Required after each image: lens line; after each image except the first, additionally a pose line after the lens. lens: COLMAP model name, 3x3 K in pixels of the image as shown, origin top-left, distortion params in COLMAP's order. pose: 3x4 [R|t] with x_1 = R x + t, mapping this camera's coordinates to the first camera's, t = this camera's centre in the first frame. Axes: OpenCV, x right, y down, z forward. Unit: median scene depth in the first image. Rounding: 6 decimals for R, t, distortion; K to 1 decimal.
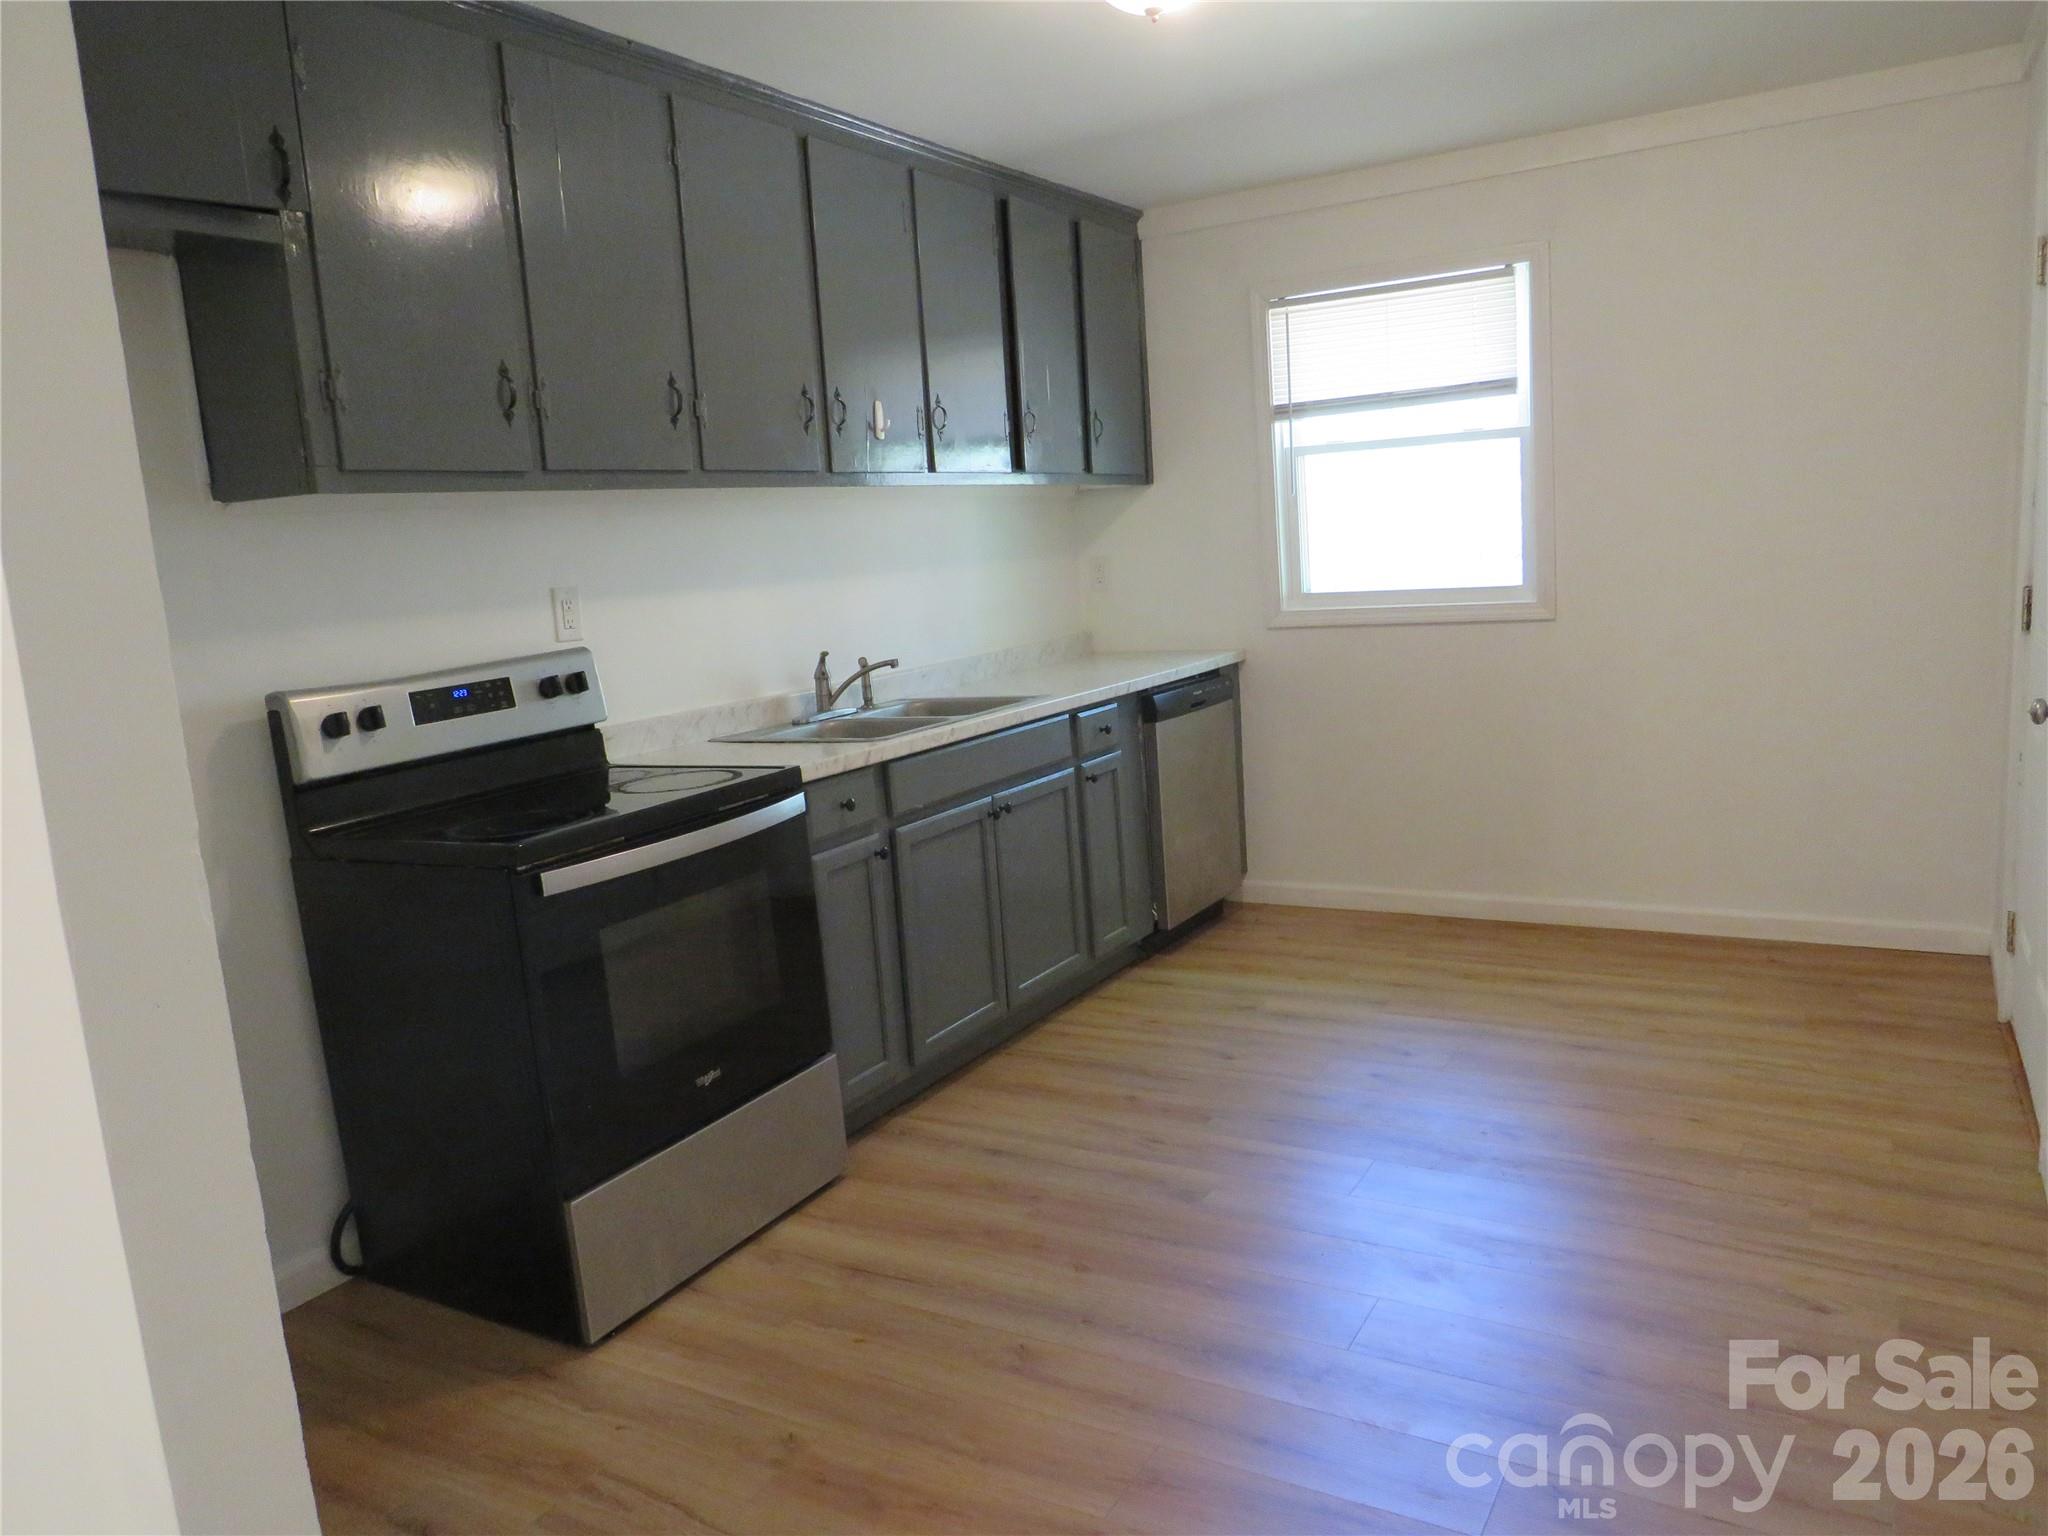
lens RADIAL K [[1471.9, 0, 1024.0], [0, 1471.9, 768.0], [0, 0, 1]] dist [-0.016065, 0.001323]
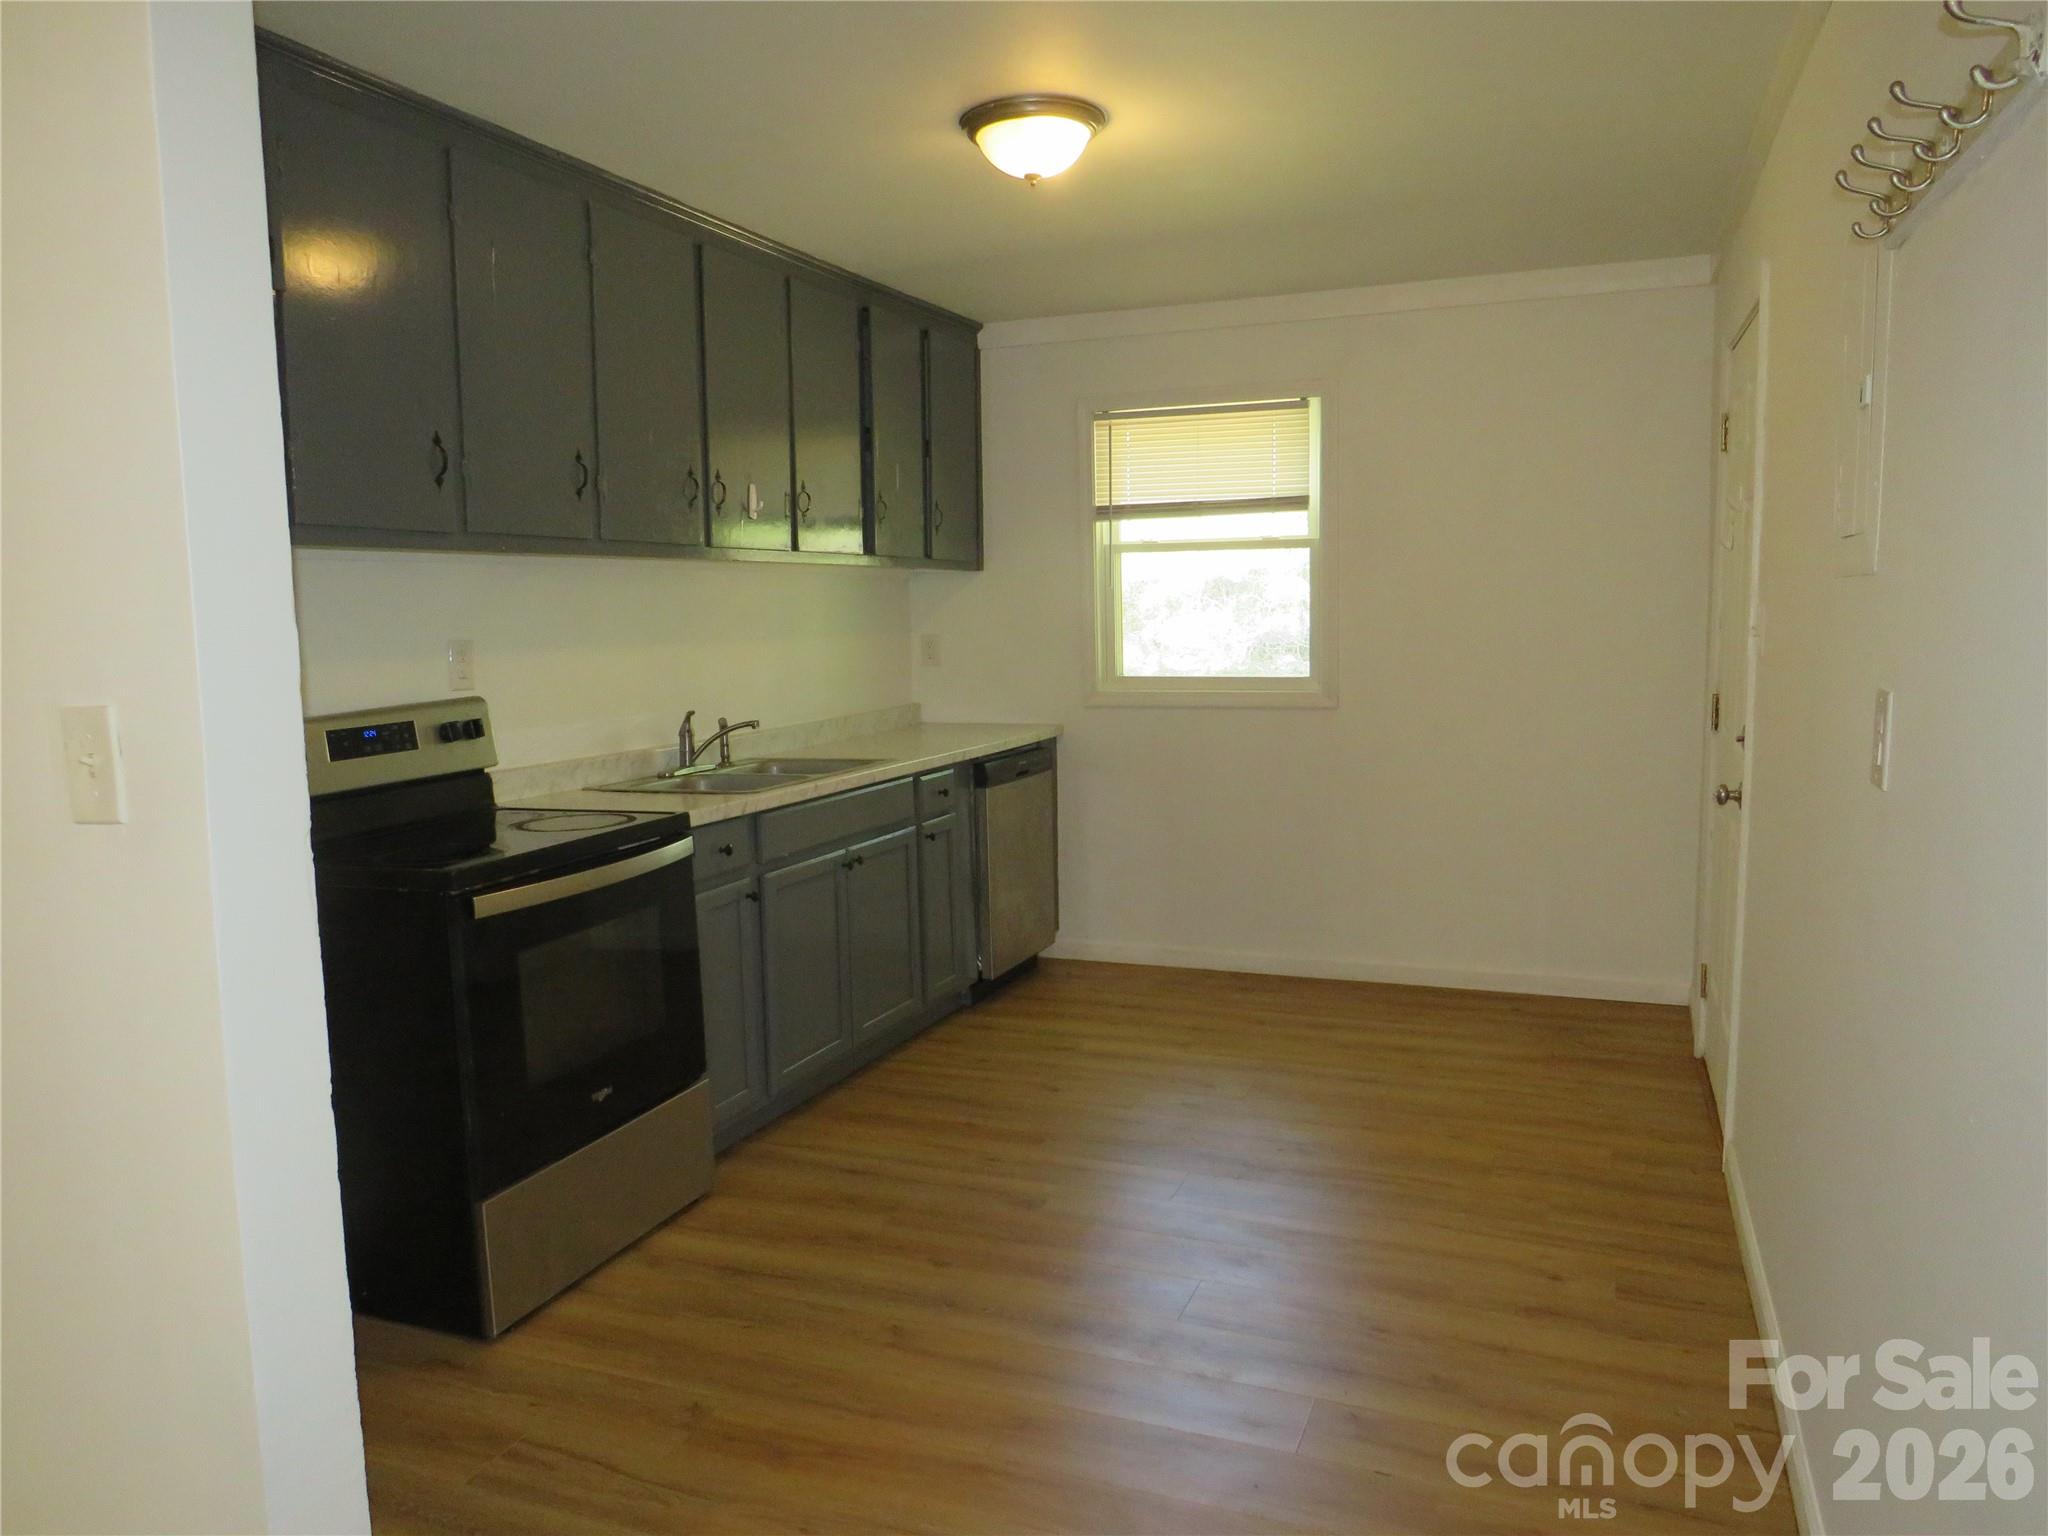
lens RADIAL K [[1471.9, 0, 1024.0], [0, 1471.9, 768.0], [0, 0, 1]] dist [-0.016065, 0.001323]
pose [[0.987685, 0.034418, 0.152621, -0.062904], [-0.026390, 0.998175, -0.054318, 0.016001], [-0.154212, 0.049622, 0.986791, -0.104829]]
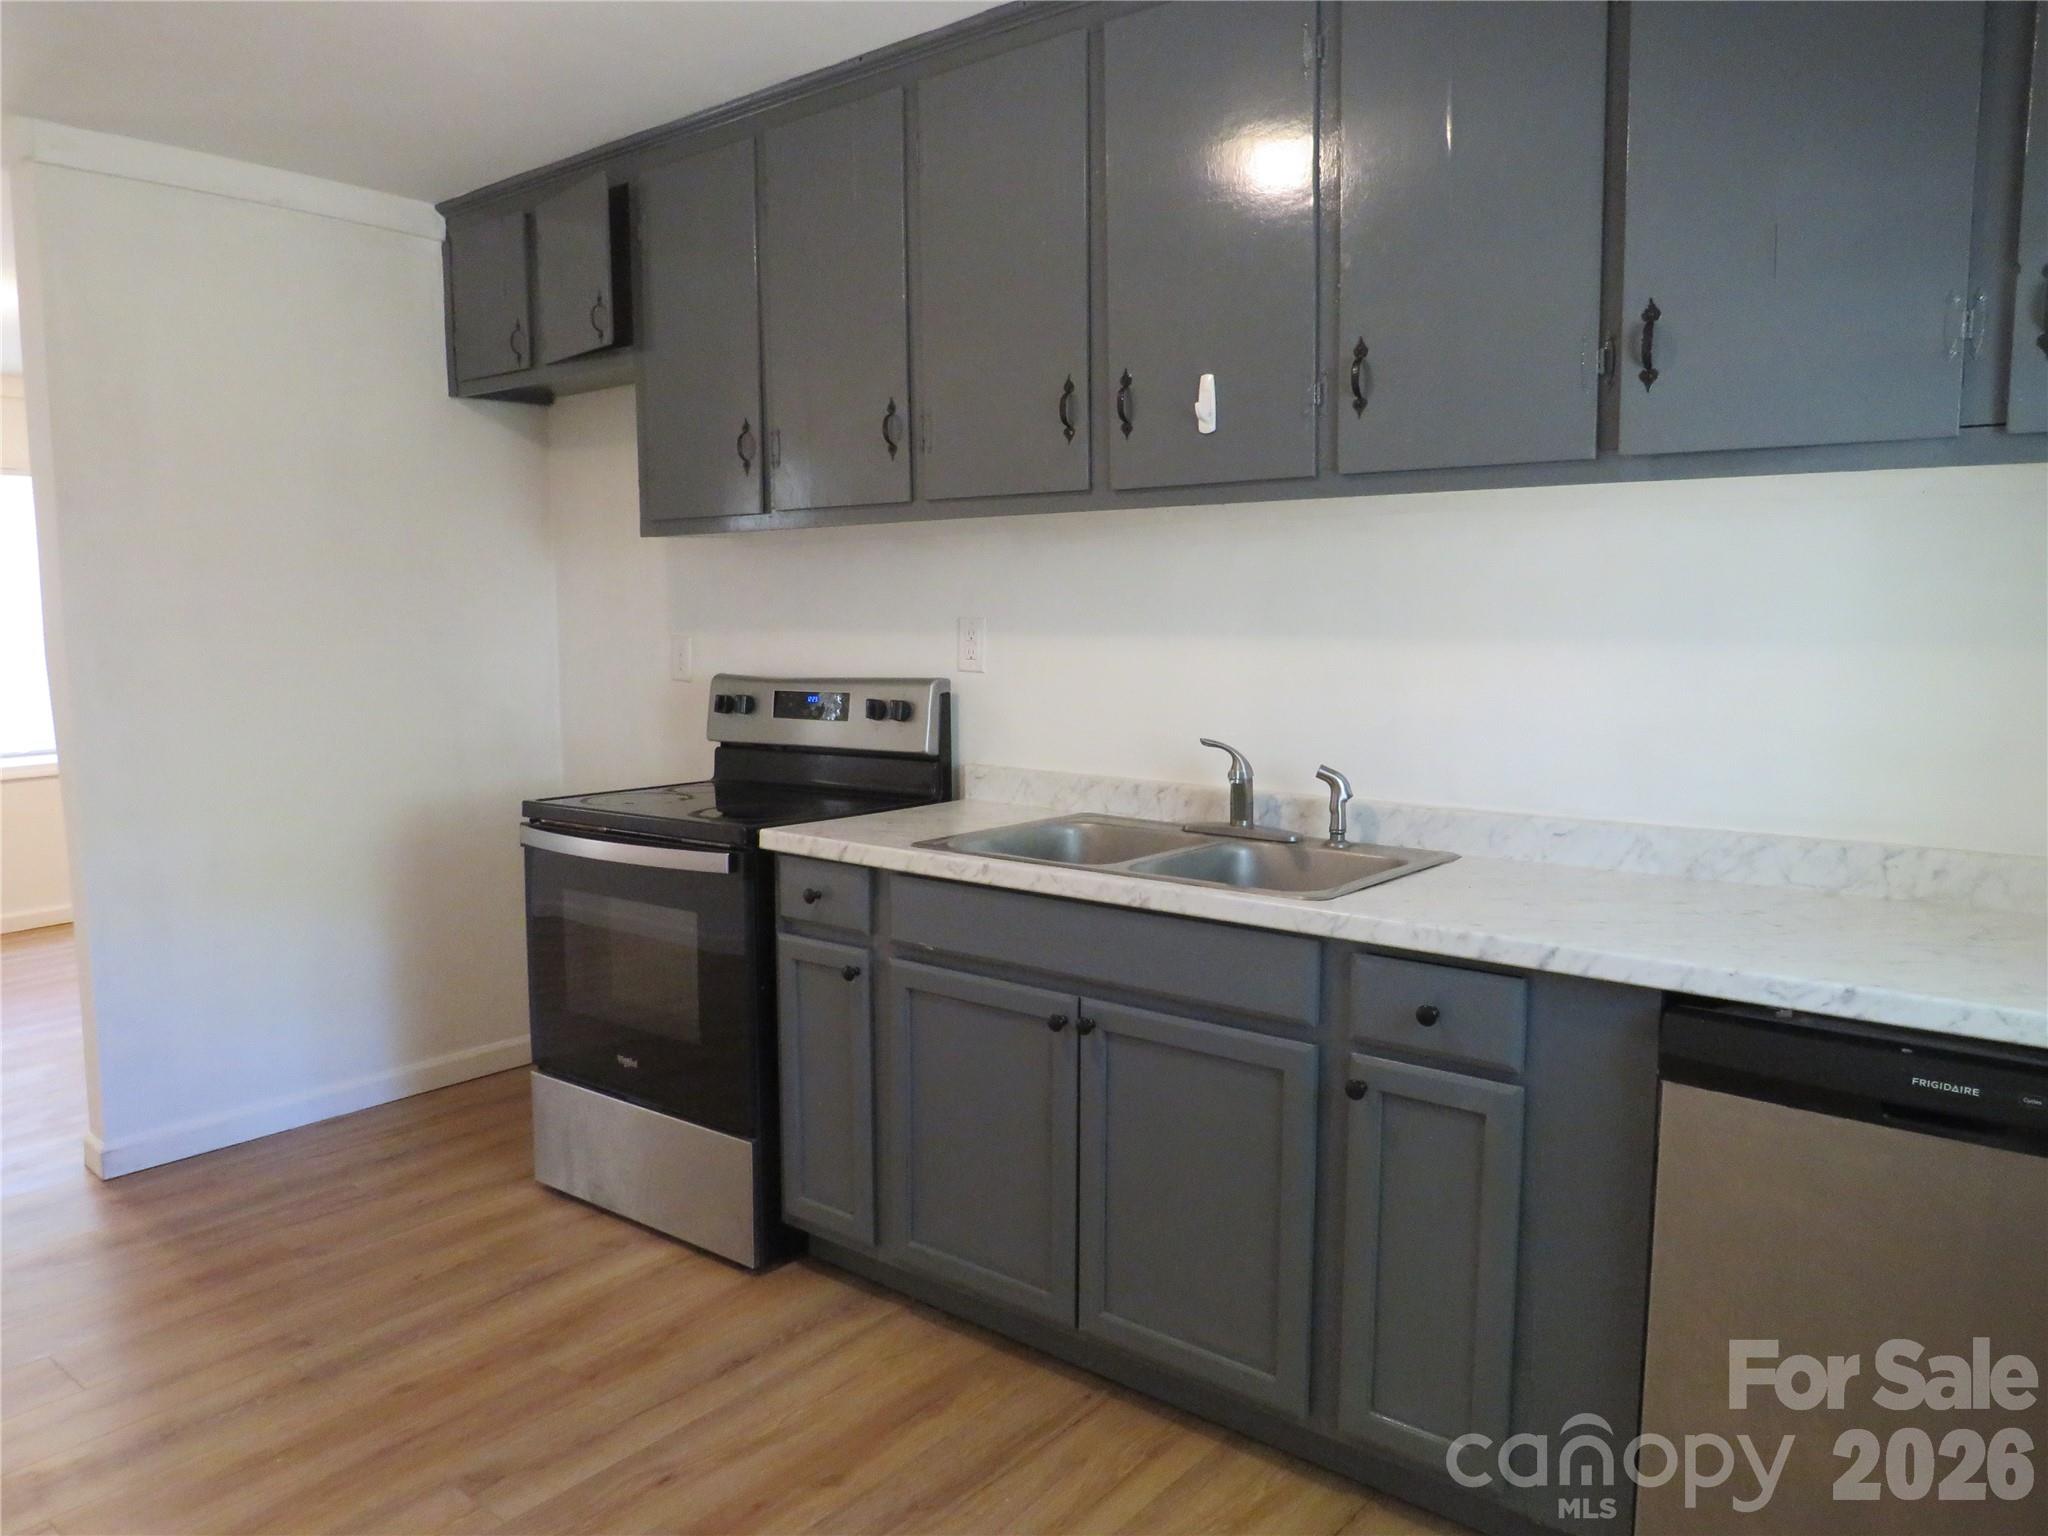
lens RADIAL K [[1524.3, 0, 1024.0], [0, 1524.3, 768.0], [0, 0, 1]] dist [-0.003687, -0.002234]
pose [[-0.173462, 0.179667, -0.968313, 0.638602], [-0.131236, 0.970233, 0.203533, -0.220744], [0.976057, 0.162383, -0.144720, 1.114986]]
